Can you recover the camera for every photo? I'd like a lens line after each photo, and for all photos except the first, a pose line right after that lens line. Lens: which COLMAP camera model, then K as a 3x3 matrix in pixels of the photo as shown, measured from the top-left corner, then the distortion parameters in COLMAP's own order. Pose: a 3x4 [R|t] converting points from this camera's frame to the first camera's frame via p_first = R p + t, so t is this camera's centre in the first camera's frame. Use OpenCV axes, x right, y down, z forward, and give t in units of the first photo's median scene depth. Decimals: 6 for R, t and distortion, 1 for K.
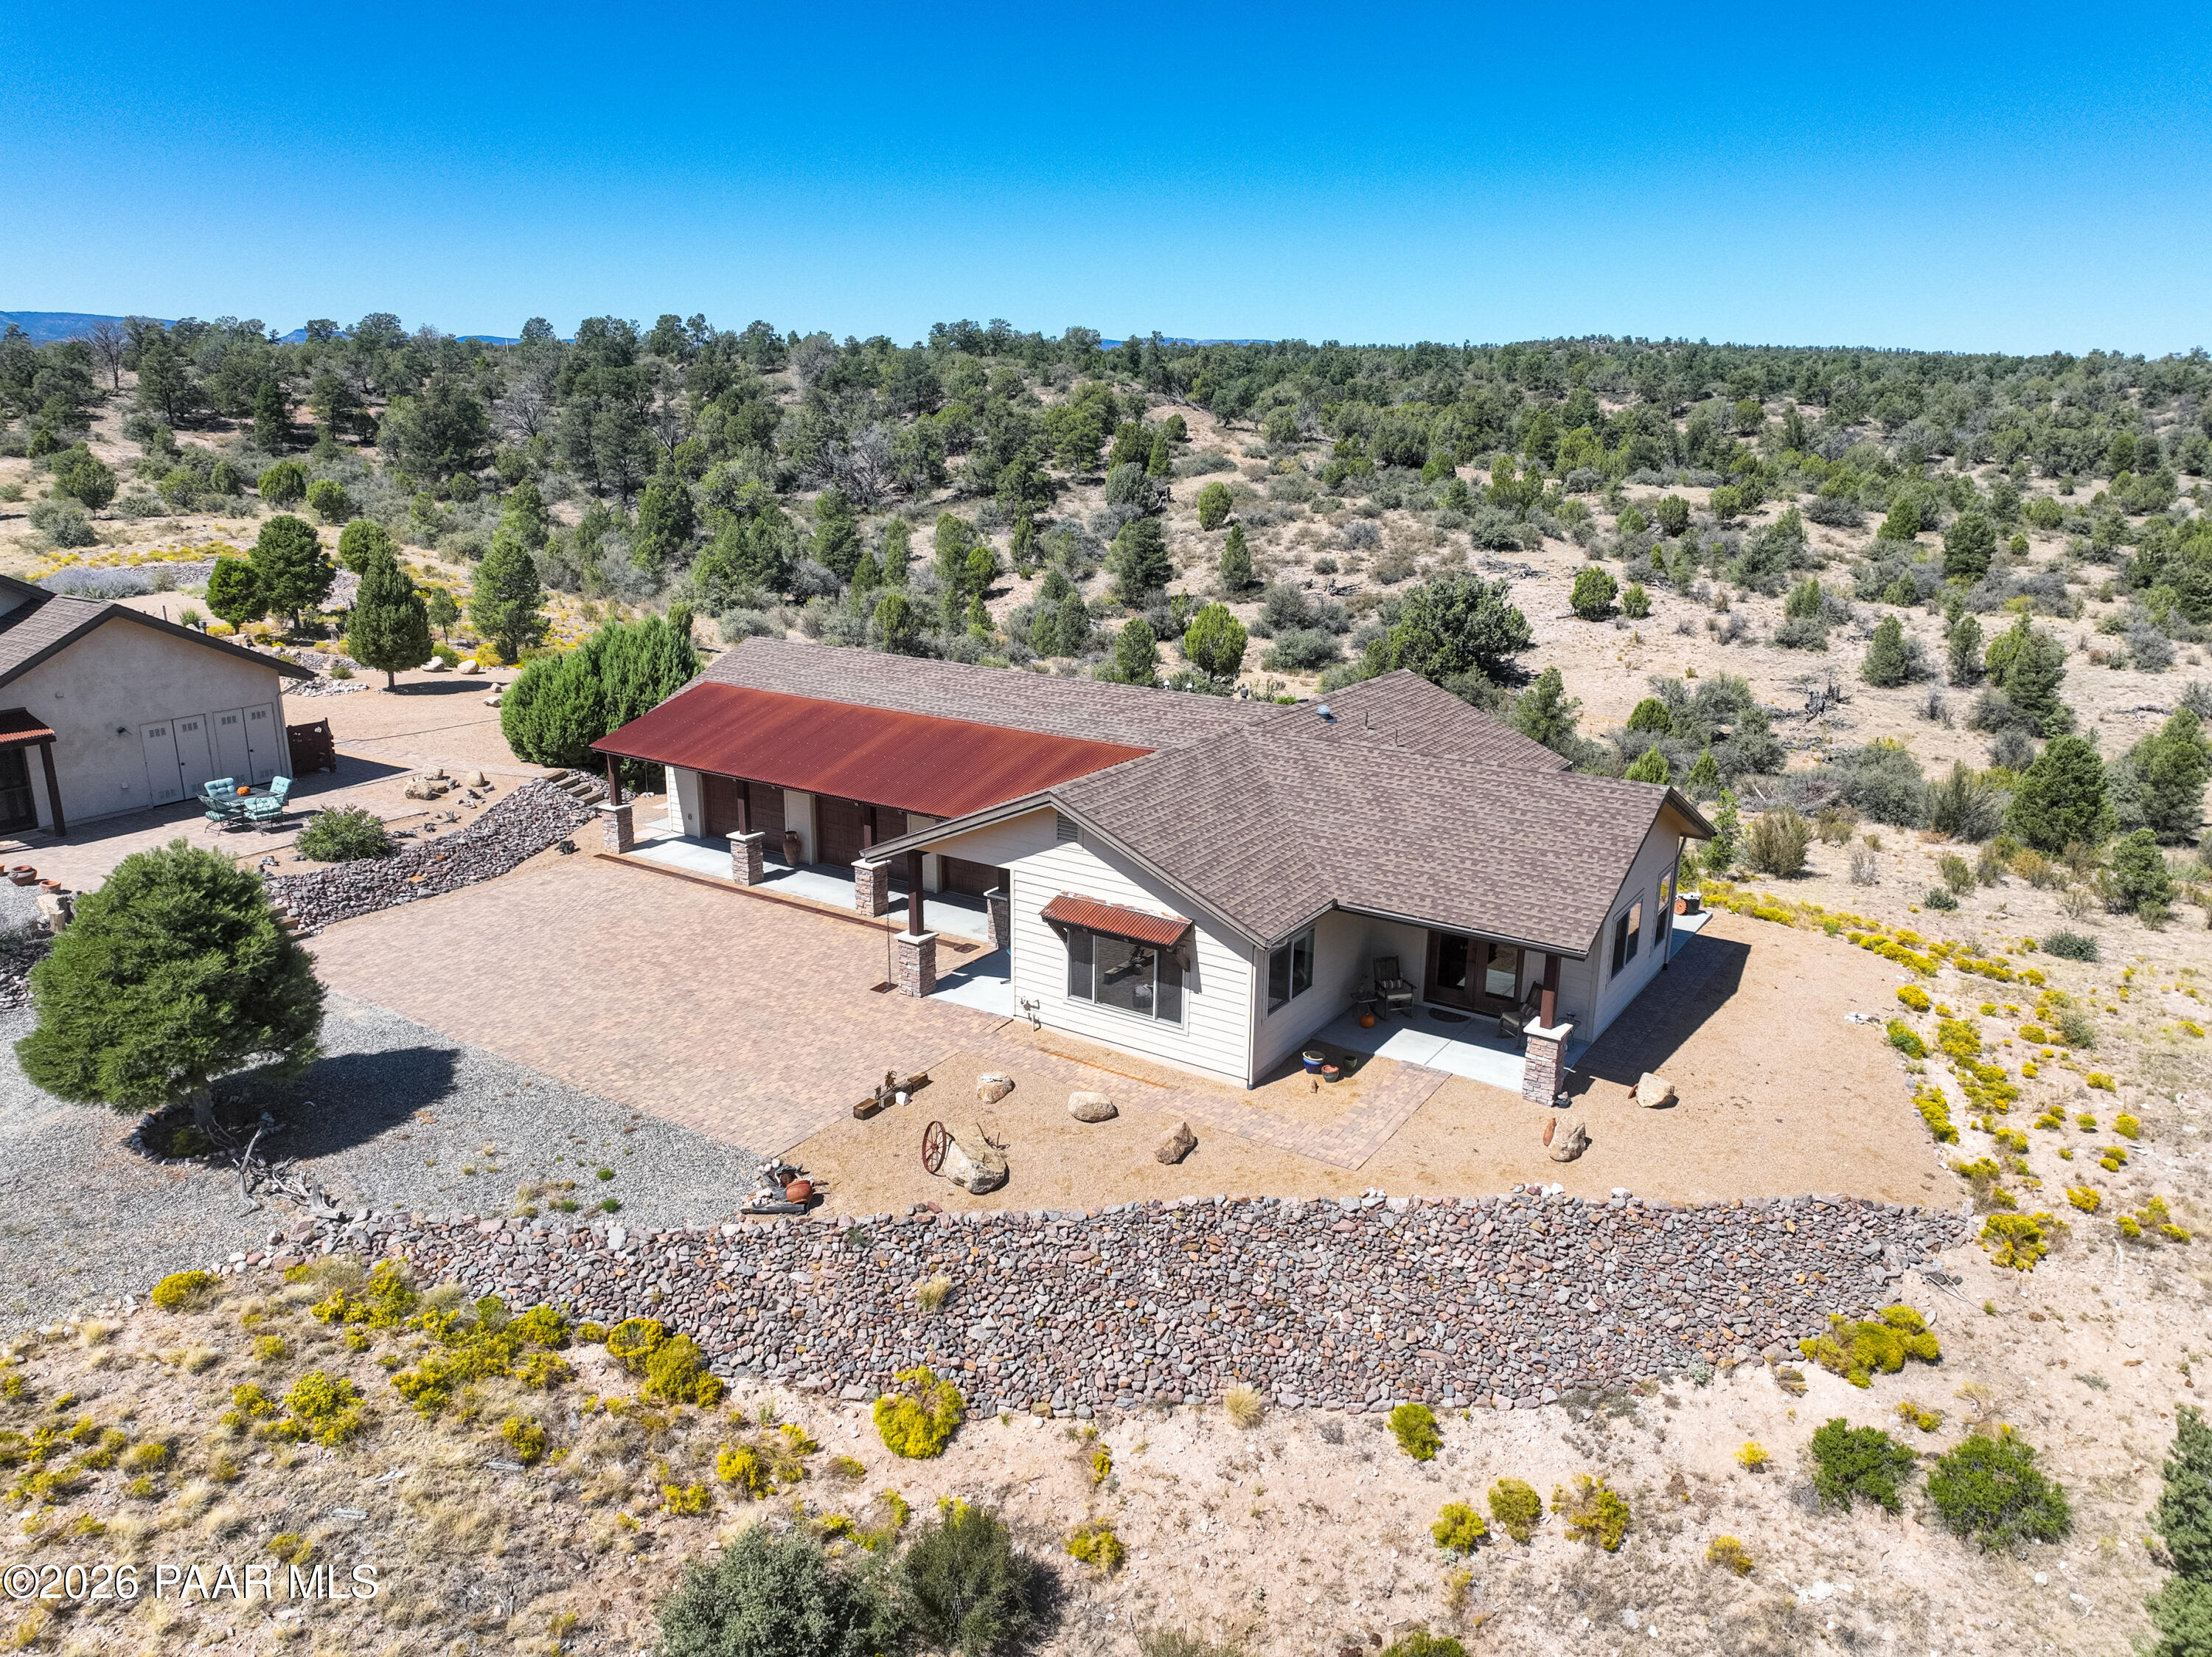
lens RADIAL K [[1557.4, 0, 1105.9], [0, 1557.4, 827.3], [0, 0, 1]] dist [-0.001990, 0.018616]
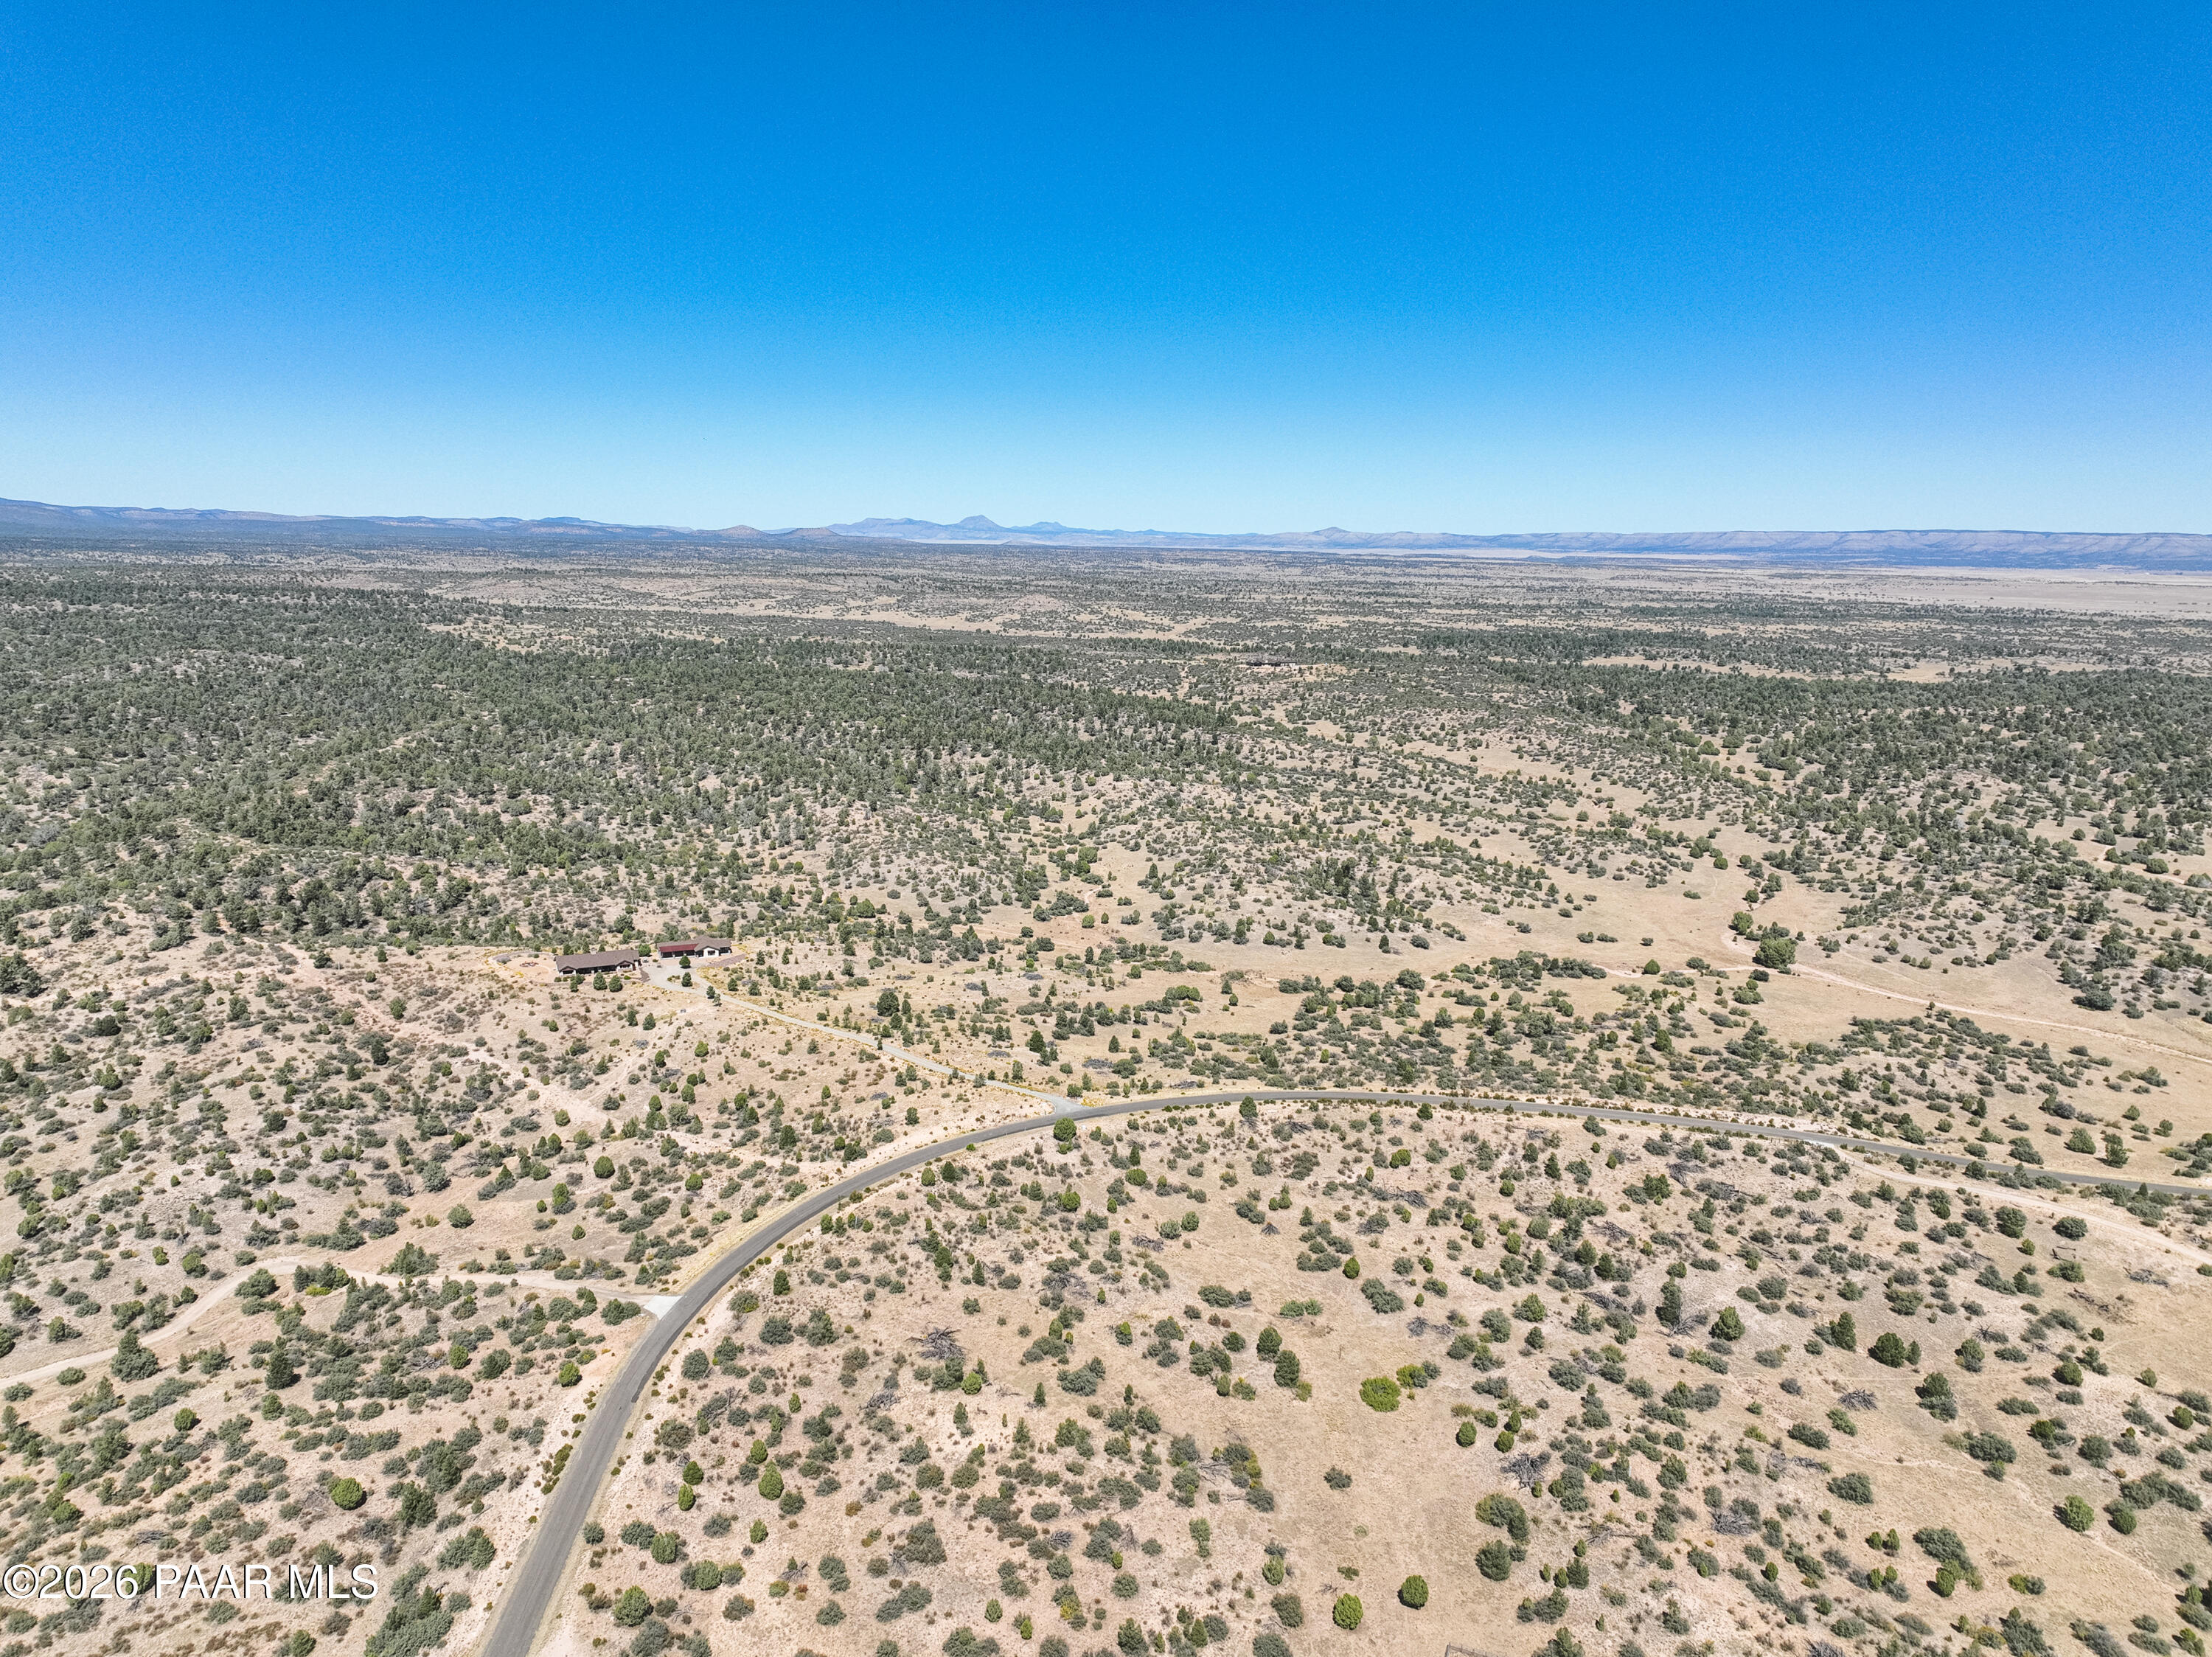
lens RADIAL K [[1557.4, 0, 1119.6], [0, 1557.4, 831.0], [0, 0, 1]] dist [-0.001990, 0.018616]
pose [[0.562041, -0.160161, 0.811455, -2.818130], [0.216337, 0.975386, 0.042675, -0.251294], [-0.798316, 0.151562, 0.582855, -3.269983]]
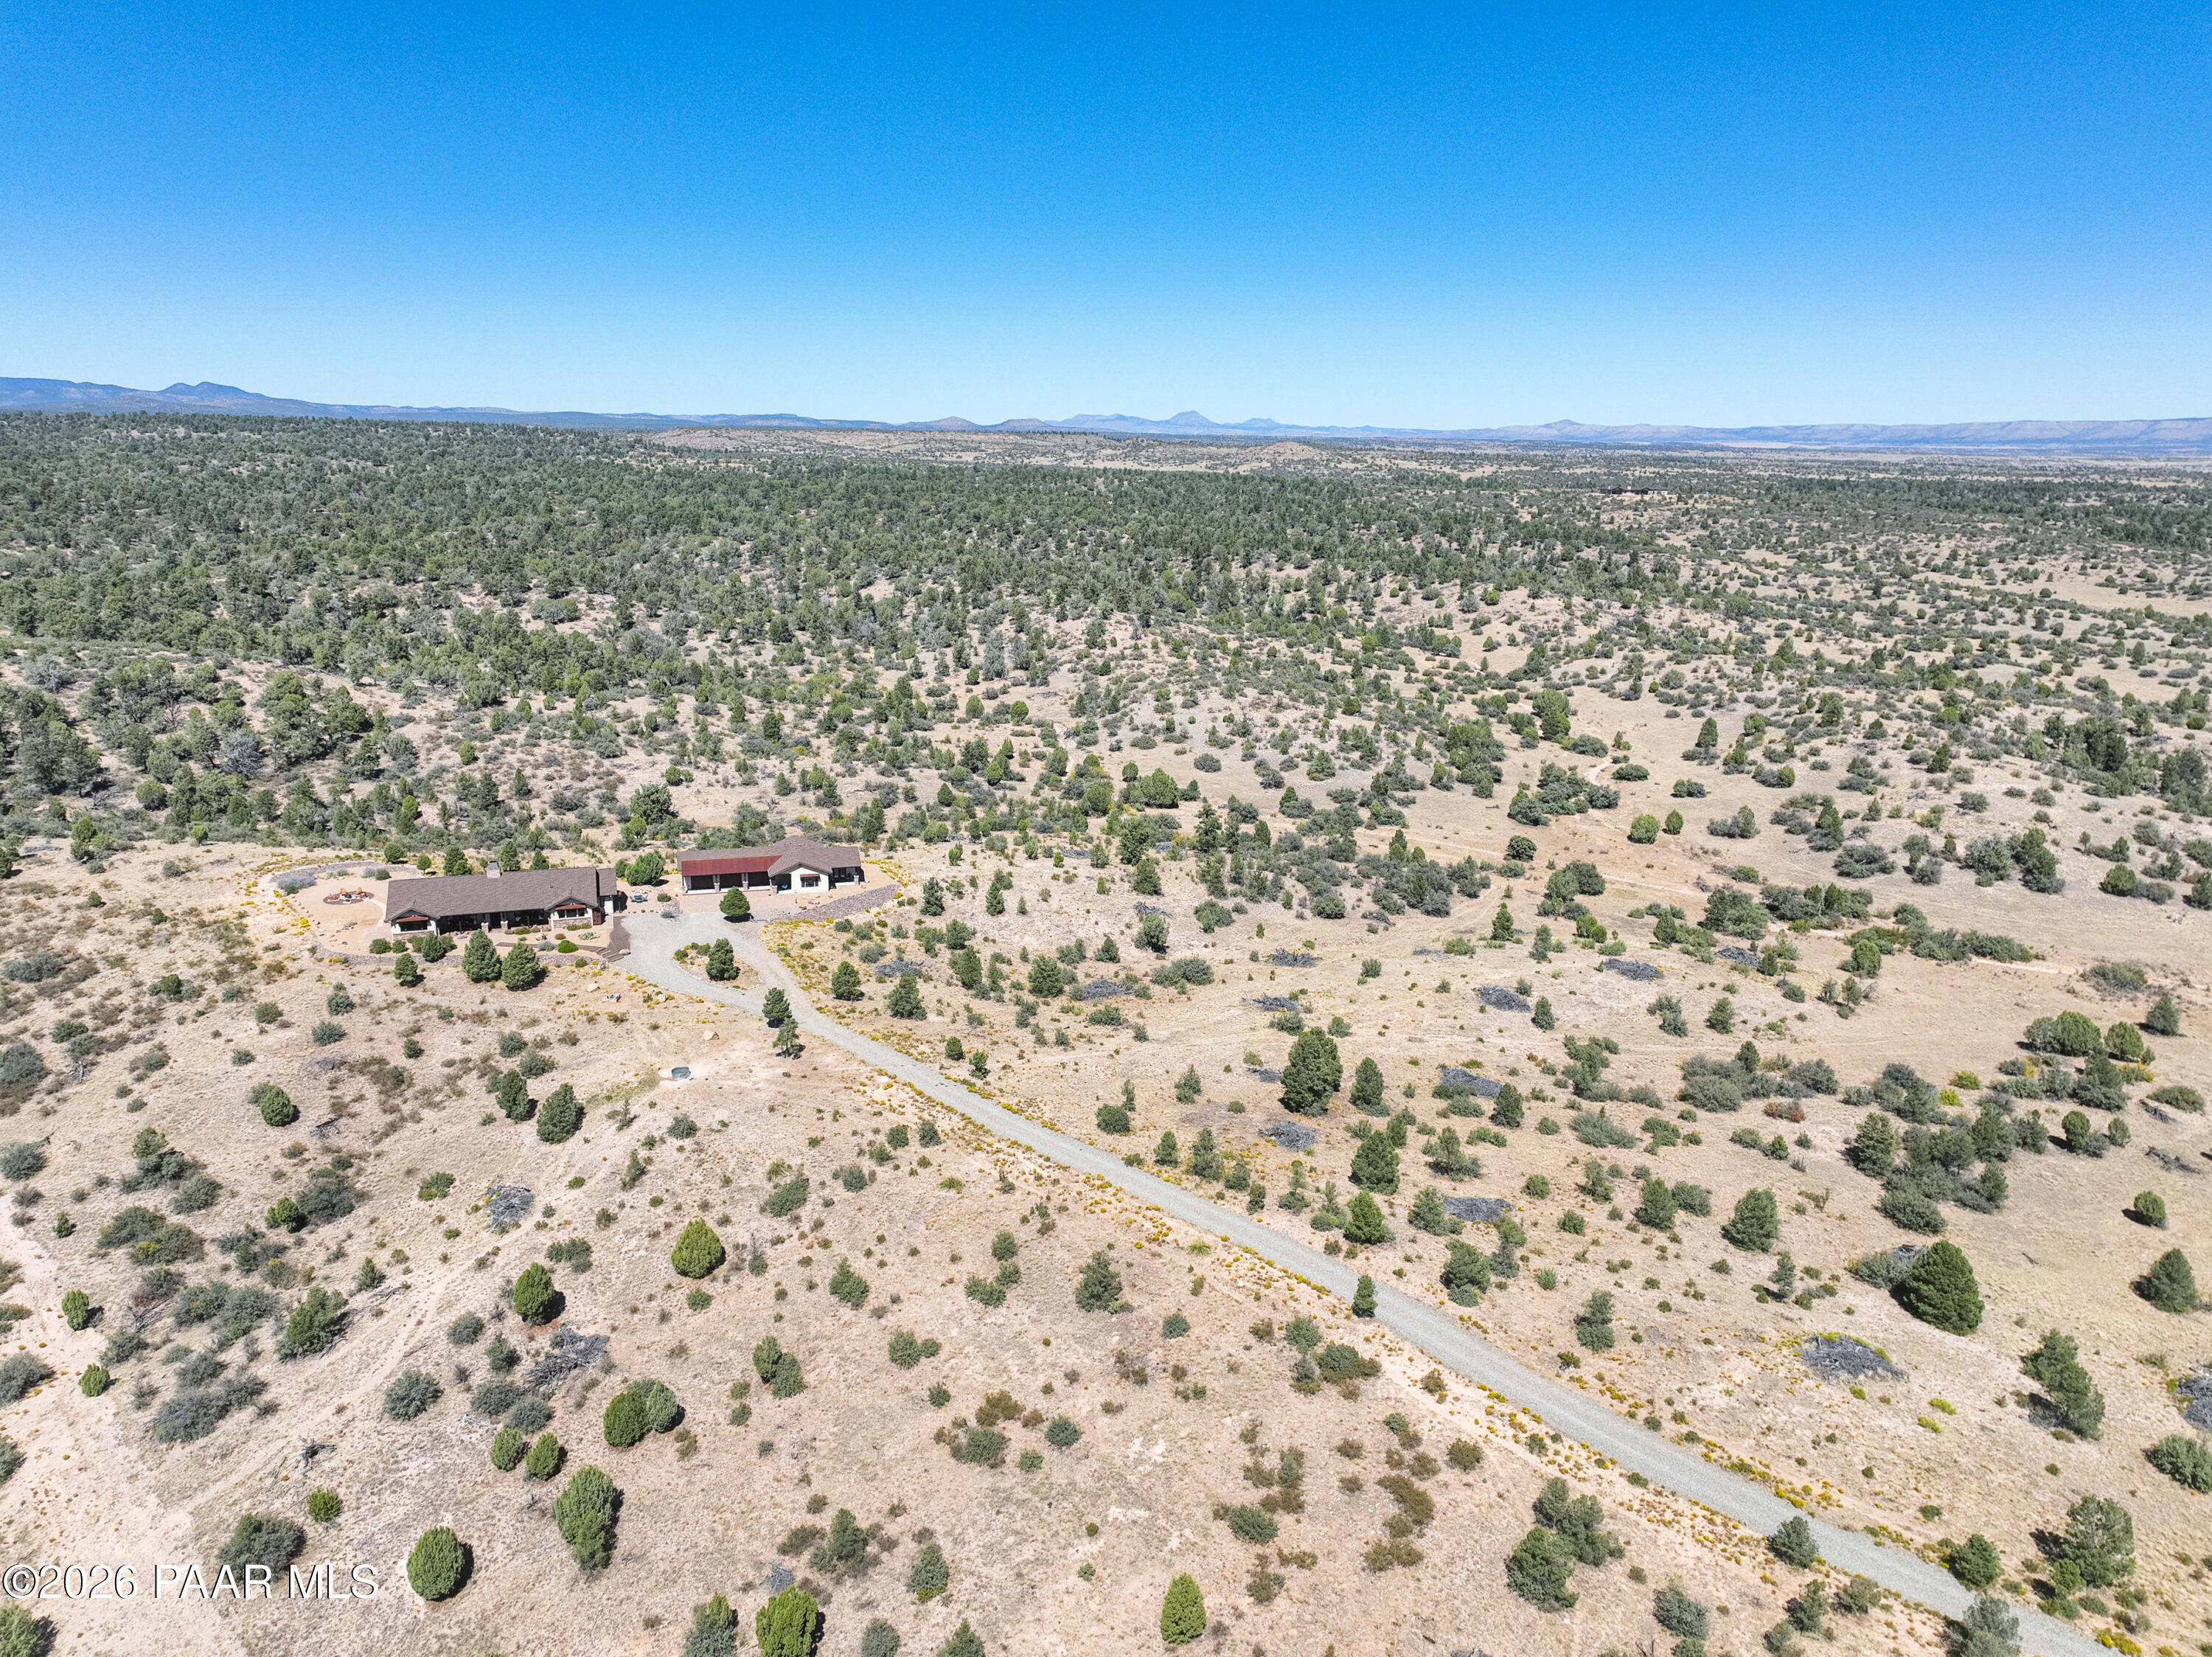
lens RADIAL K [[1557.4, 0, 1111.4], [0, 1557.4, 831.1], [0, 0, 1]] dist [-0.001990, 0.018616]
pose [[0.669101, -0.191017, 0.718204, -0.984555], [0.199162, 0.977143, 0.074340, -0.095210], [-0.715988, 0.093298, 0.691850, -1.201553]]
